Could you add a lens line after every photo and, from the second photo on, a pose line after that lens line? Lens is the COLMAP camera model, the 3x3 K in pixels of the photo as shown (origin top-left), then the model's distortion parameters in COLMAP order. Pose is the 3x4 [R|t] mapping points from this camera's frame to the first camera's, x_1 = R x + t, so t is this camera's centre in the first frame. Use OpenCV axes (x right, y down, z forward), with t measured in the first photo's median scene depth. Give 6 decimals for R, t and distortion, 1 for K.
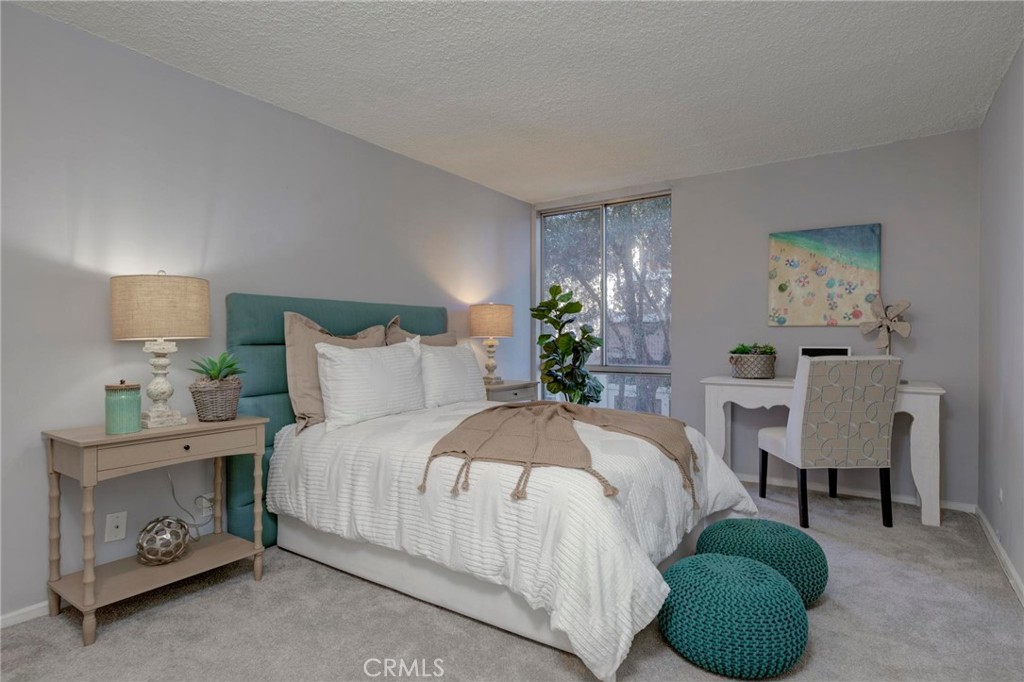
lens RADIAL K [[555.1, 0, 516.9], [0, 555.1, 342.4], [0, 0, 1]] dist [0.015089, 0.000267]
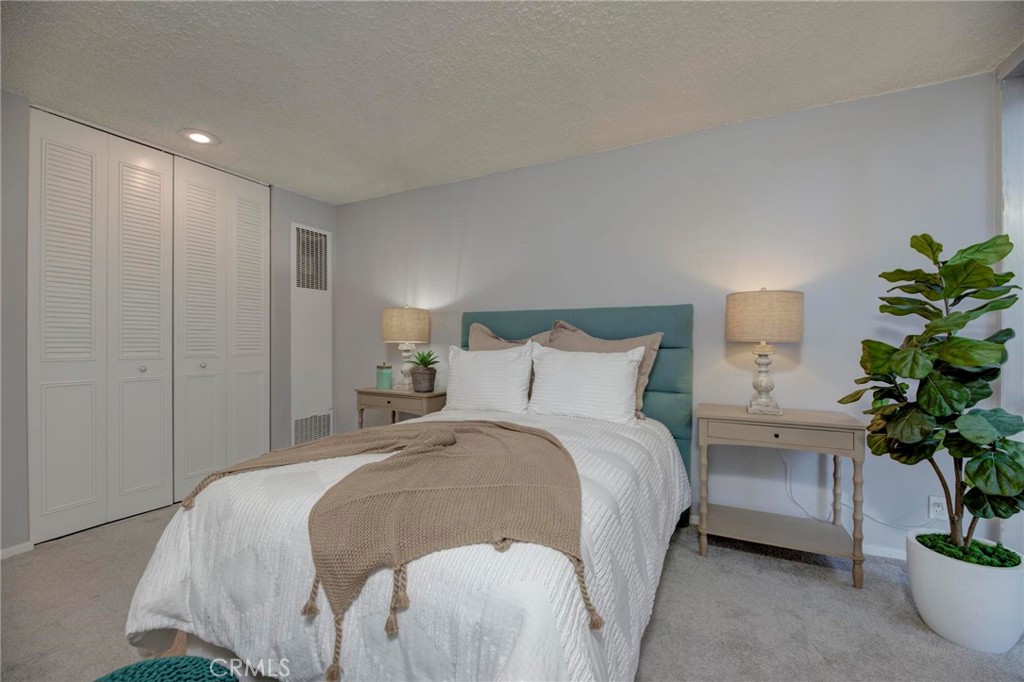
lens RADIAL K [[422.7, 0, 505.6], [0, 422.7, 342.1], [0, 0, 1]] dist [-0.000516, -0.002516]
pose [[0.111392, 0.004151, -0.993768, 0.672360], [-0.010116, 0.999944, 0.003043, -0.012402], [0.993725, 0.009714, 0.111428, 1.008478]]
